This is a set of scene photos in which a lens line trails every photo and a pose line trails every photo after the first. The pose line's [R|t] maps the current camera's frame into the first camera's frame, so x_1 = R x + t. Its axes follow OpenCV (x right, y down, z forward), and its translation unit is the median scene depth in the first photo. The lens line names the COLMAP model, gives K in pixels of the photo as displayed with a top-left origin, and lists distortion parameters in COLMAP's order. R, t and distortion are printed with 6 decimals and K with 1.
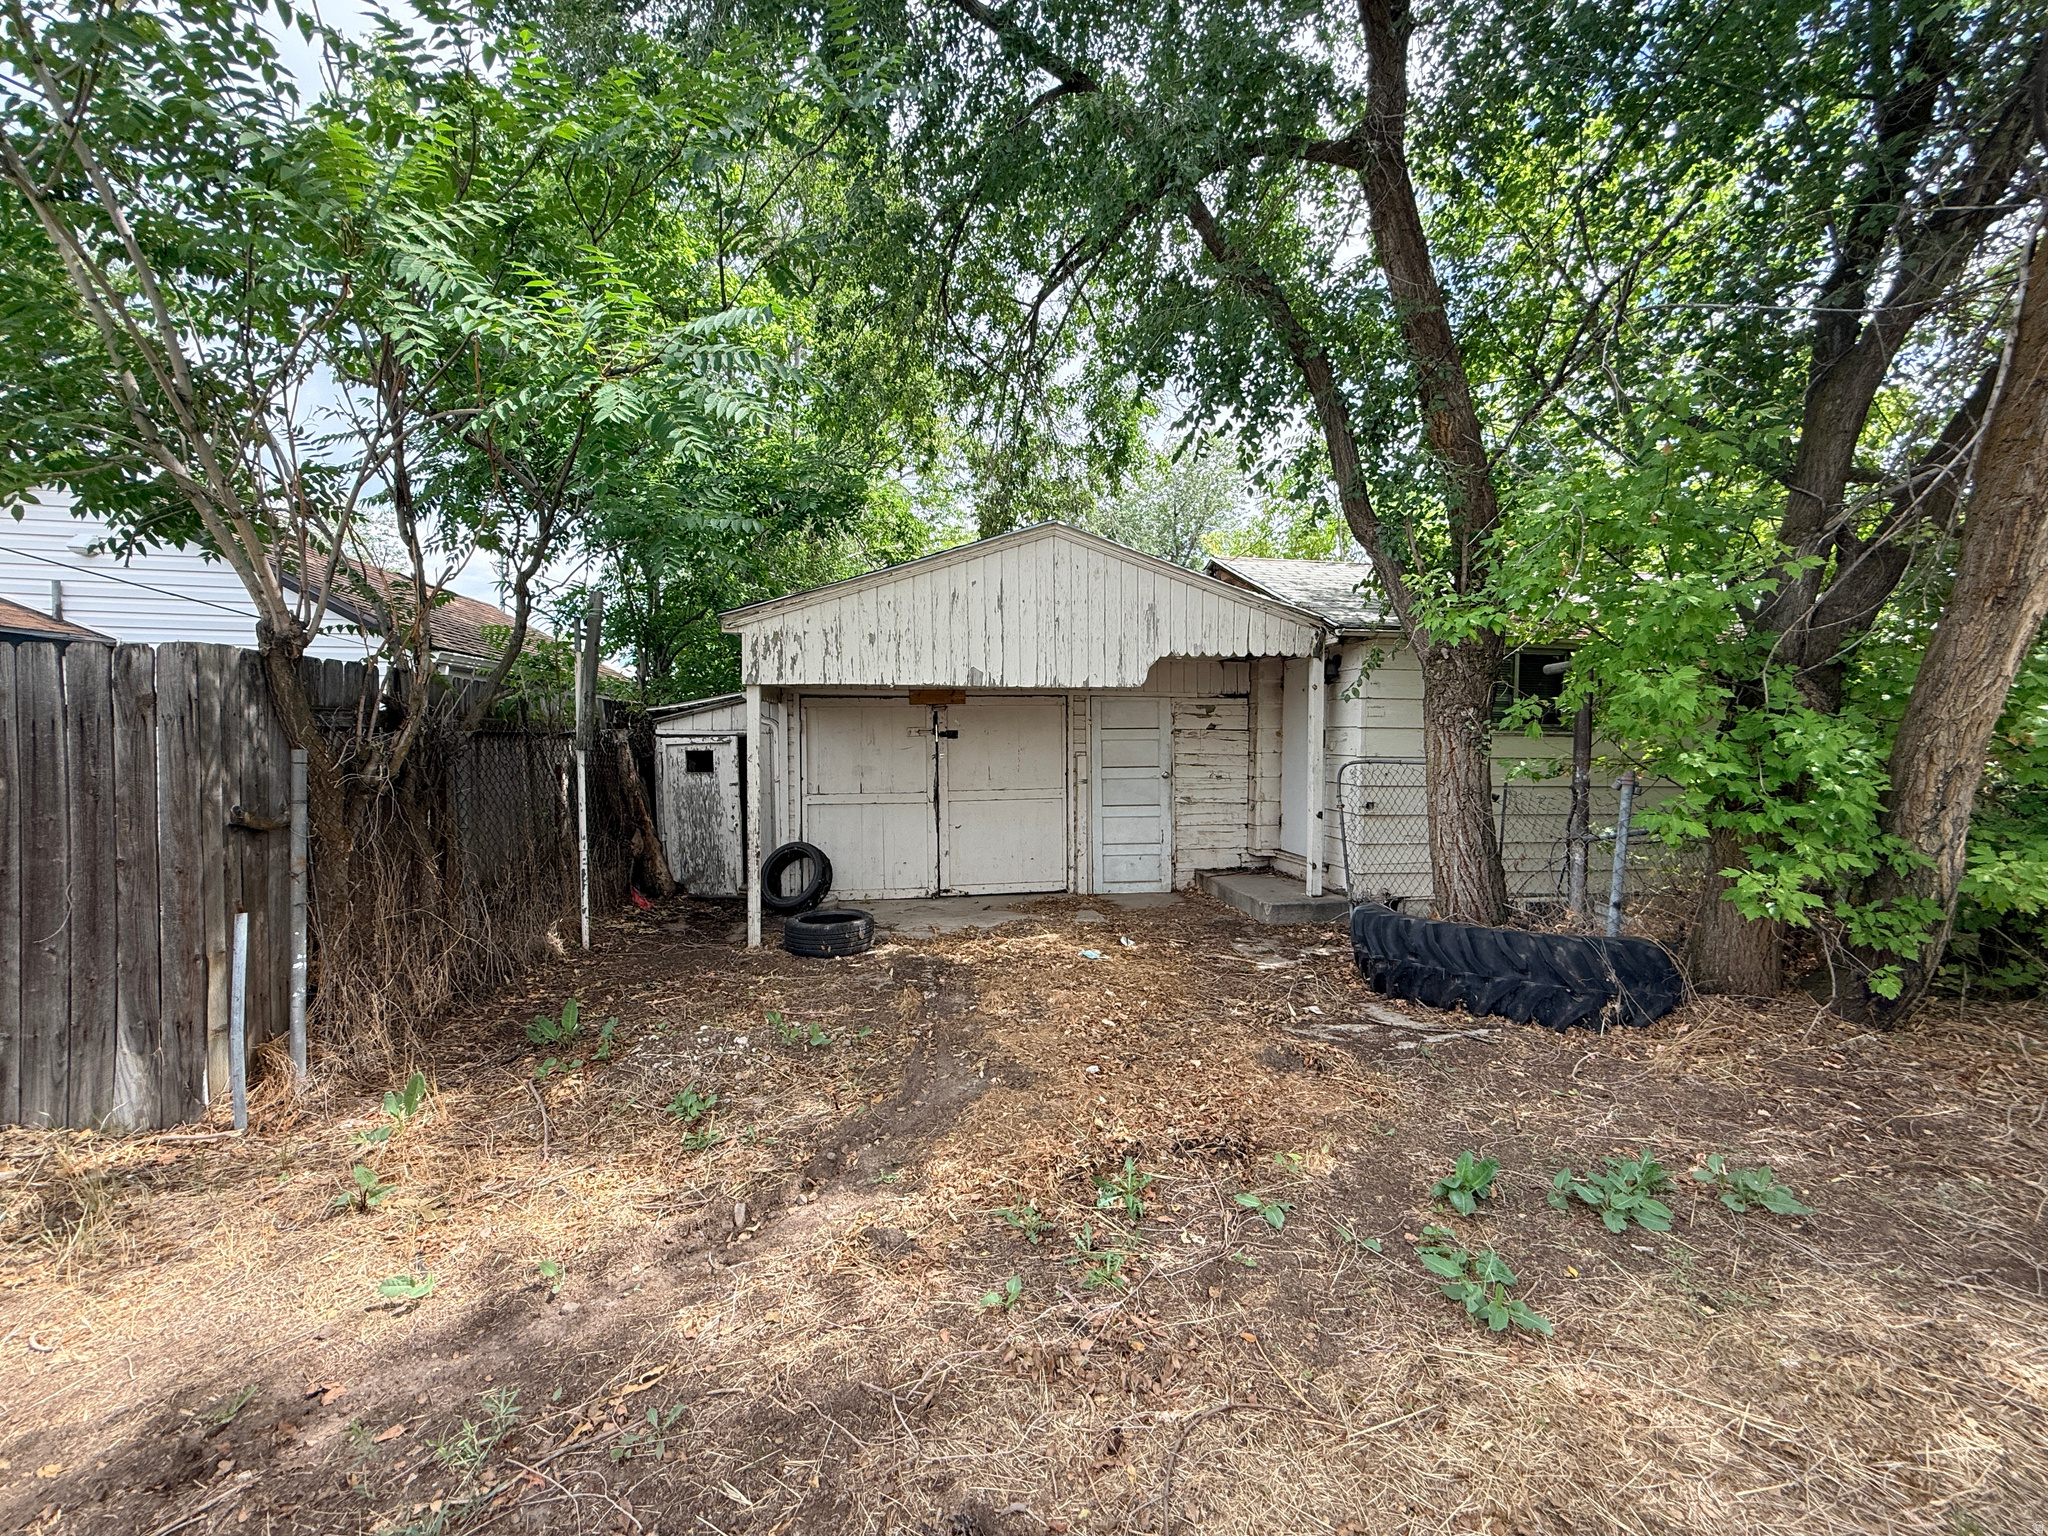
lens RADIAL K [[815.7, 0, 1020.3], [0, 815.7, 759.9], [0, 0, 1]] dist [0.000854, -0.000017]
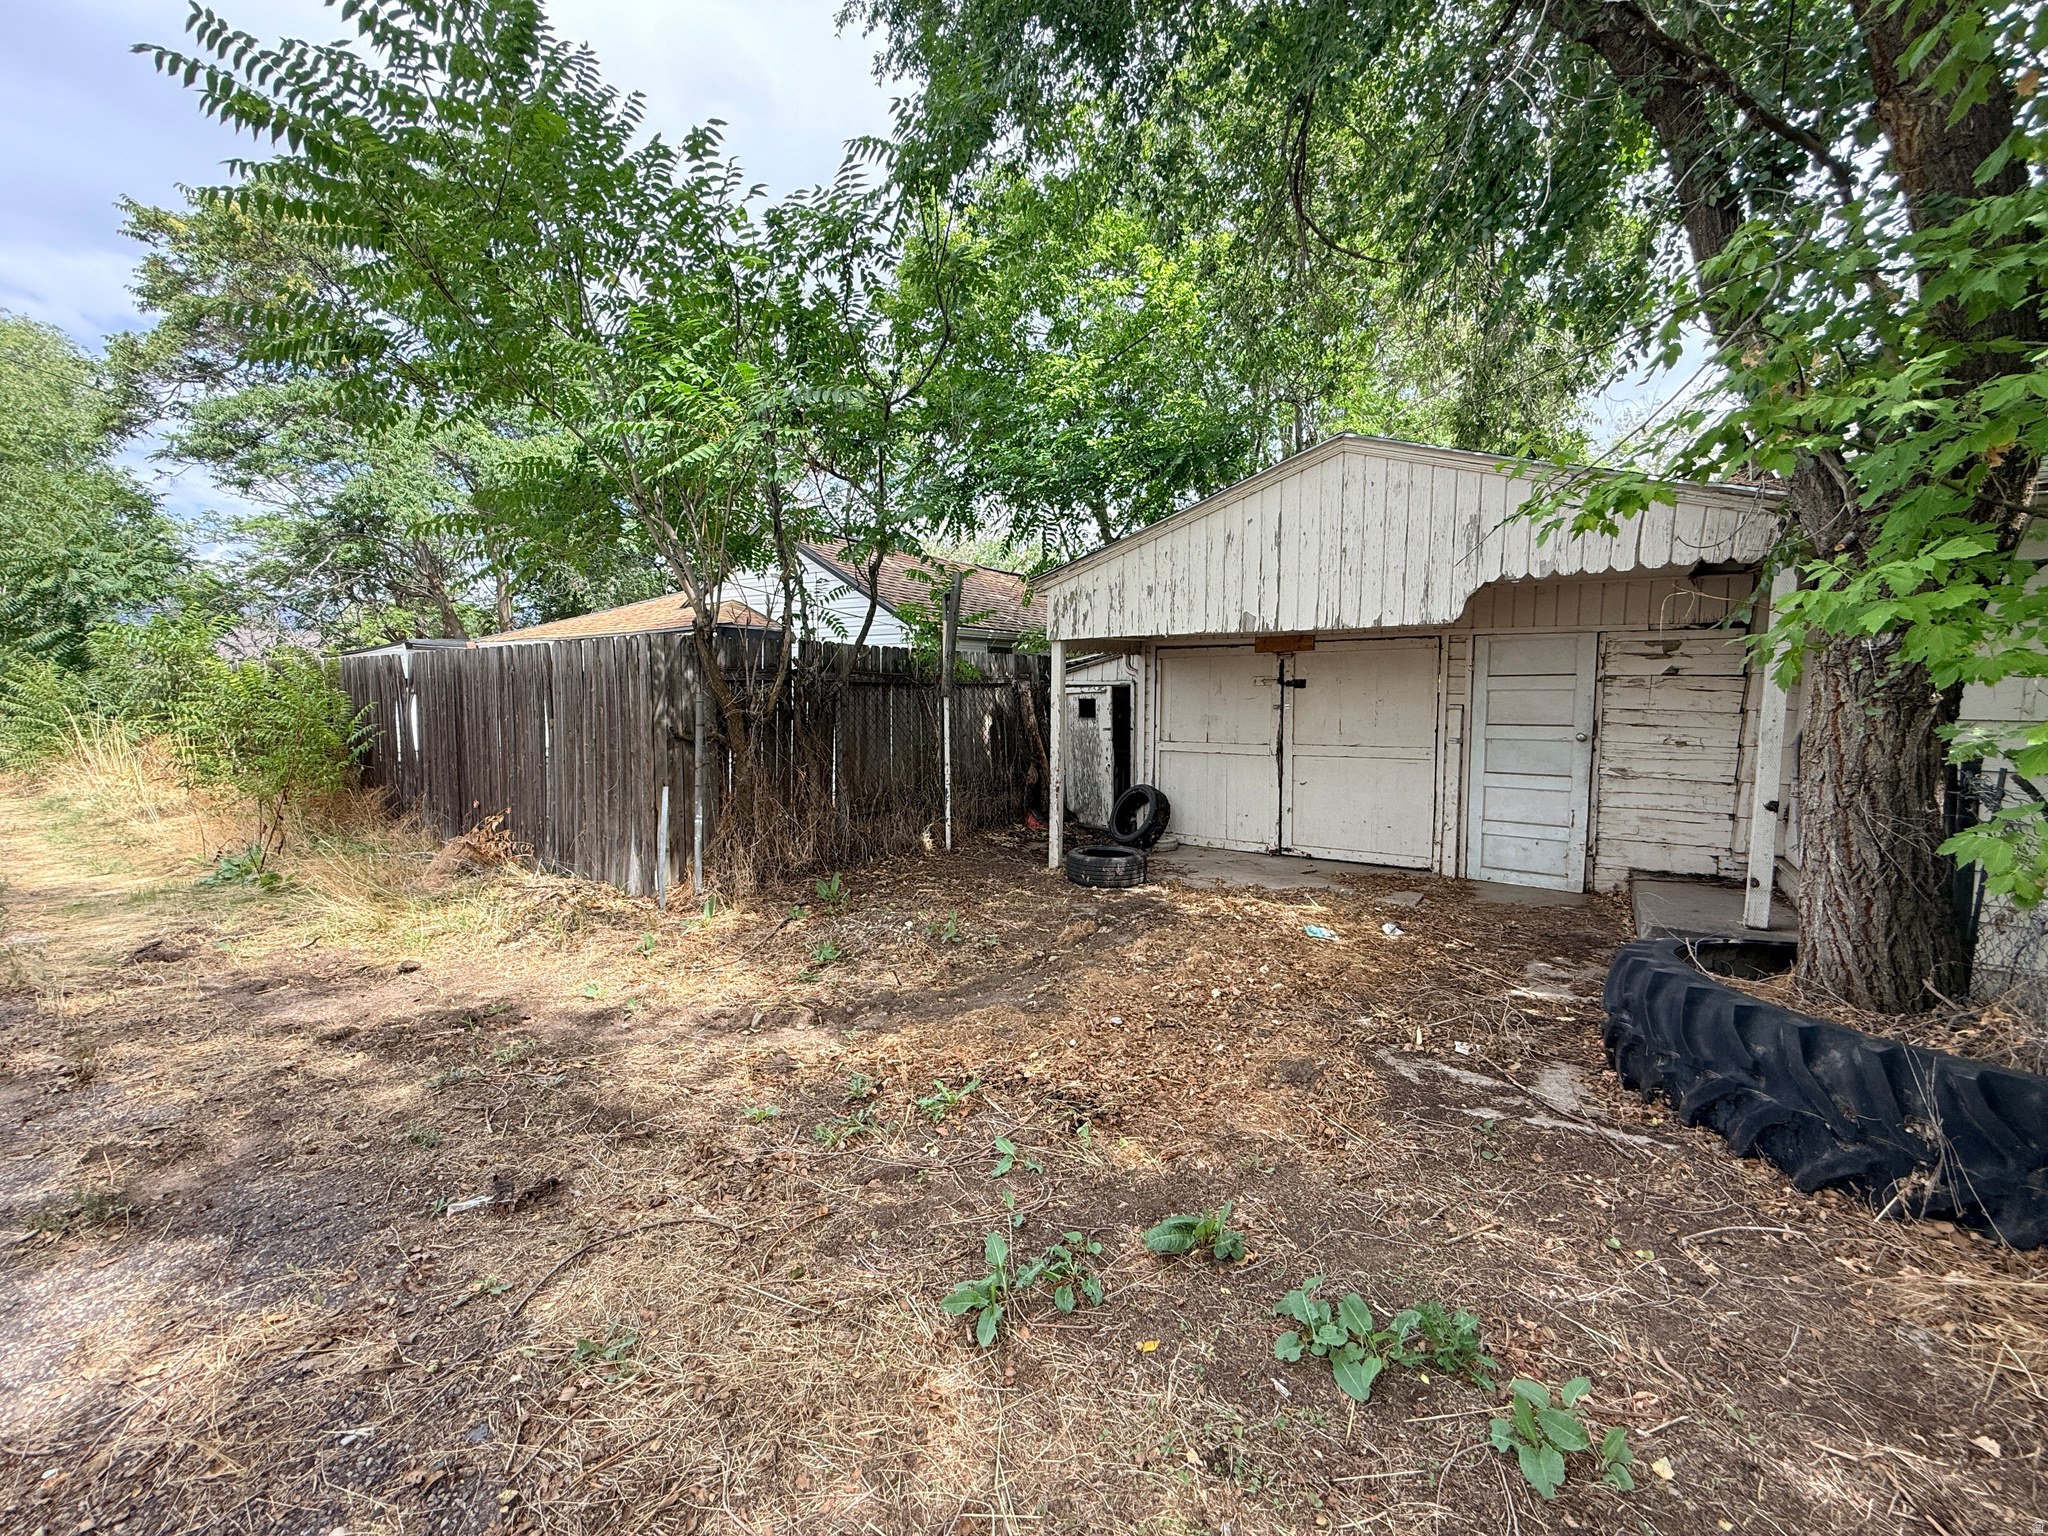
lens RADIAL K [[817.0, 0, 1021.1], [0, 817.0, 762.8], [0, 0, 1]] dist [0.001443, -0.000611]
pose [[0.723164, 0.062958, -0.687801, 0.441634], [-0.019040, 0.997276, 0.071266, -0.002295], [0.690414, -0.038441, 0.722393, 0.138583]]
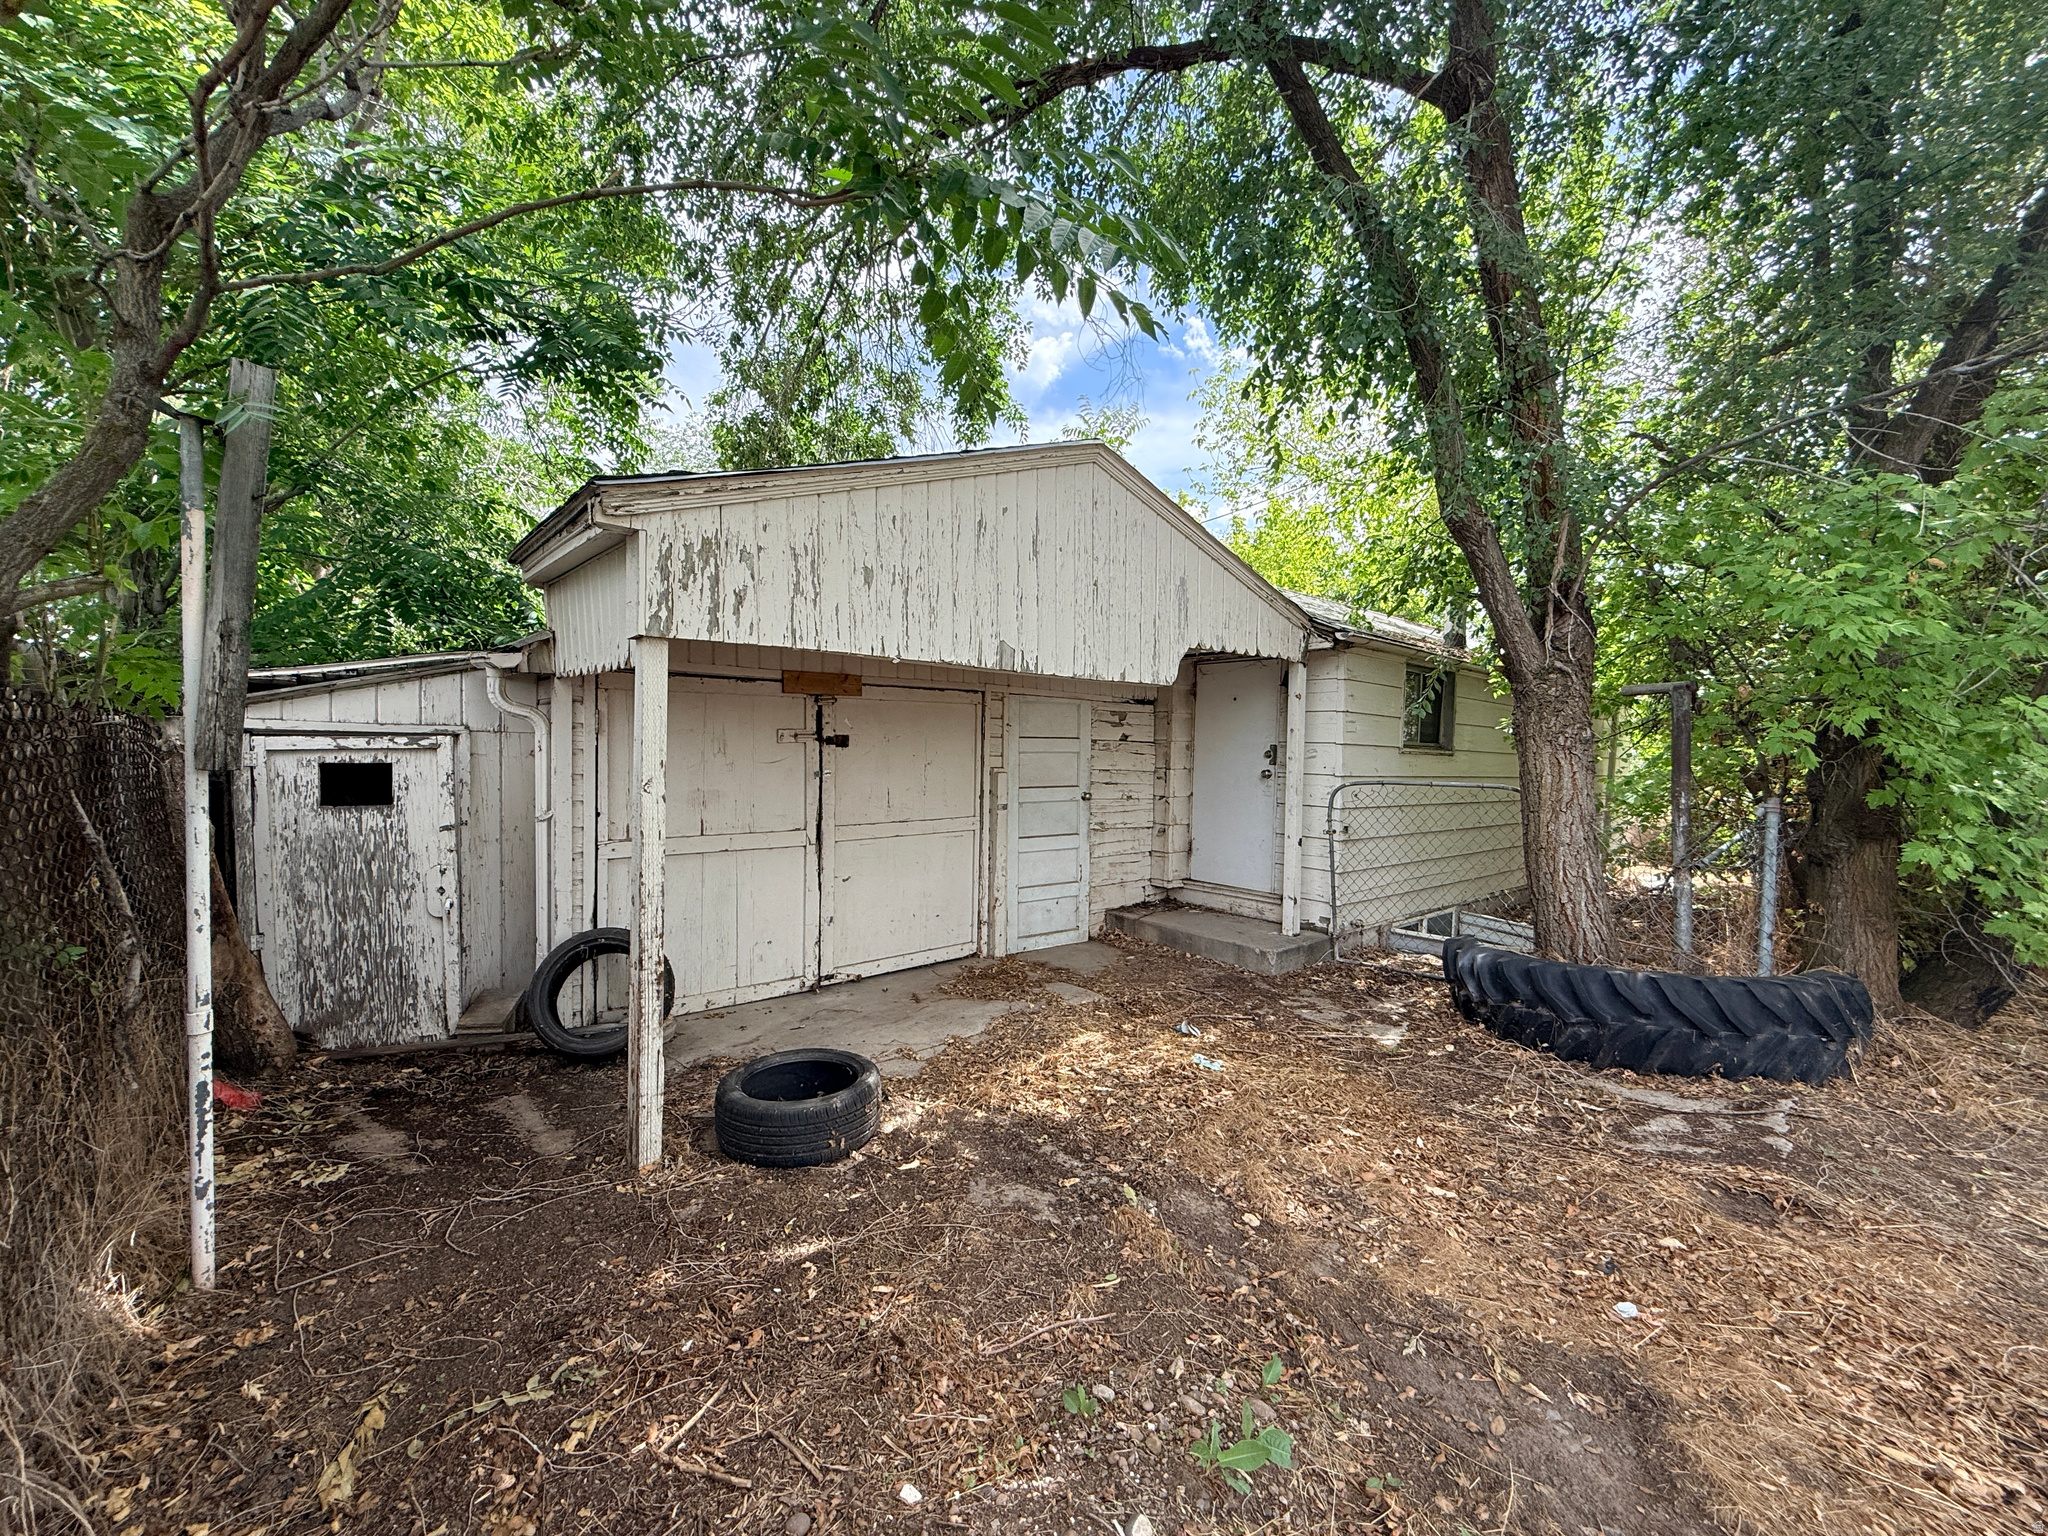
lens RADIAL K [[817.0, 0, 1021.1], [0, 817.0, 762.8], [0, 0, 1]] dist [0.001443, -0.000611]
pose [[0.853153, 0.006193, 0.521624, -0.405533], [-0.005299, 0.999981, -0.003206, -0.016044], [-0.521634, -0.000029, 0.853170, 0.470601]]
